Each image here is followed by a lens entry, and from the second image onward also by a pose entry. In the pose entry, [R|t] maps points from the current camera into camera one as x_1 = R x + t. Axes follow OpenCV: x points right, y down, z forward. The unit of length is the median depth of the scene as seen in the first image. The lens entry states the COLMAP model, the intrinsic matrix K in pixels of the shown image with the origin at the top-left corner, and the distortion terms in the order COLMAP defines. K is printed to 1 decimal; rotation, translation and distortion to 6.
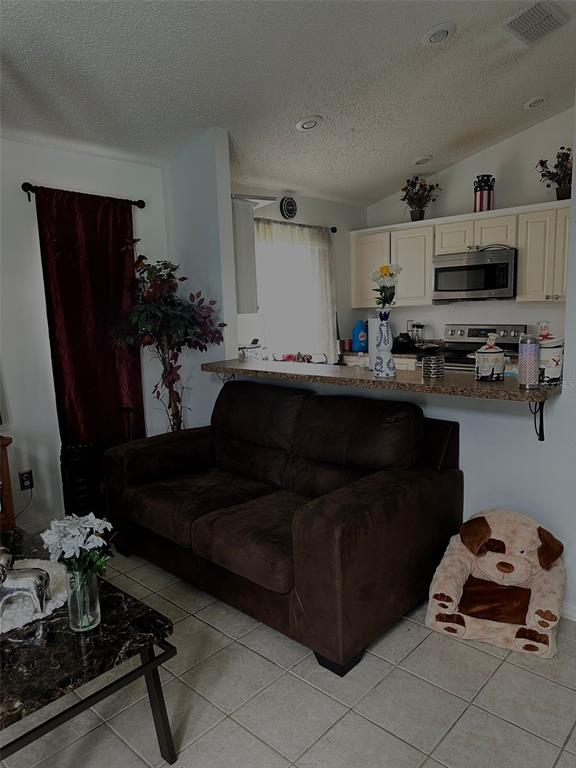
lens RADIAL K [[533.0, 0, 288.2], [0, 533.0, 386.6], [0, 0, 1]] dist [0.149372, -0.268860]
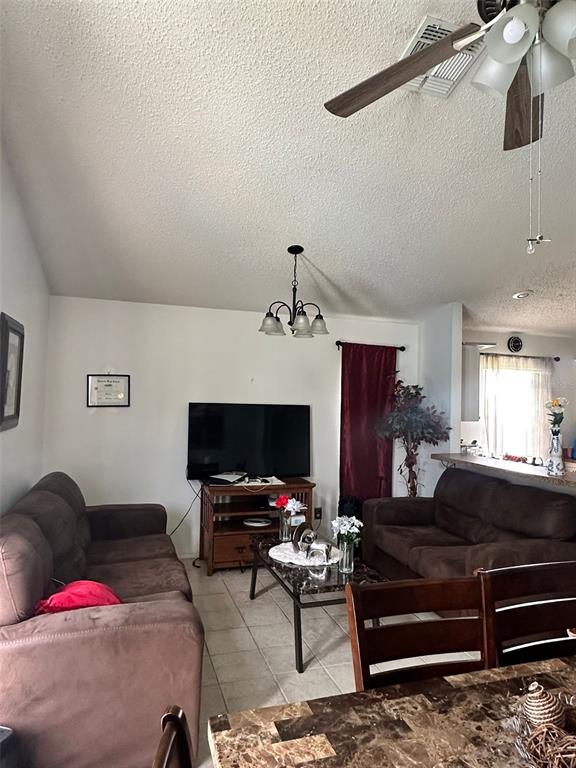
lens RADIAL K [[490.1, 0, 288.0], [0, 490.1, 384.0], [0, 0, 1]] dist [-0.003495, -0.001058]
pose [[0.872281, 0.036205, -0.487663, 0.137368], [-0.125727, 0.980335, -0.152105, 0.022672], [0.472566, 0.193991, 0.859680, -0.365269]]
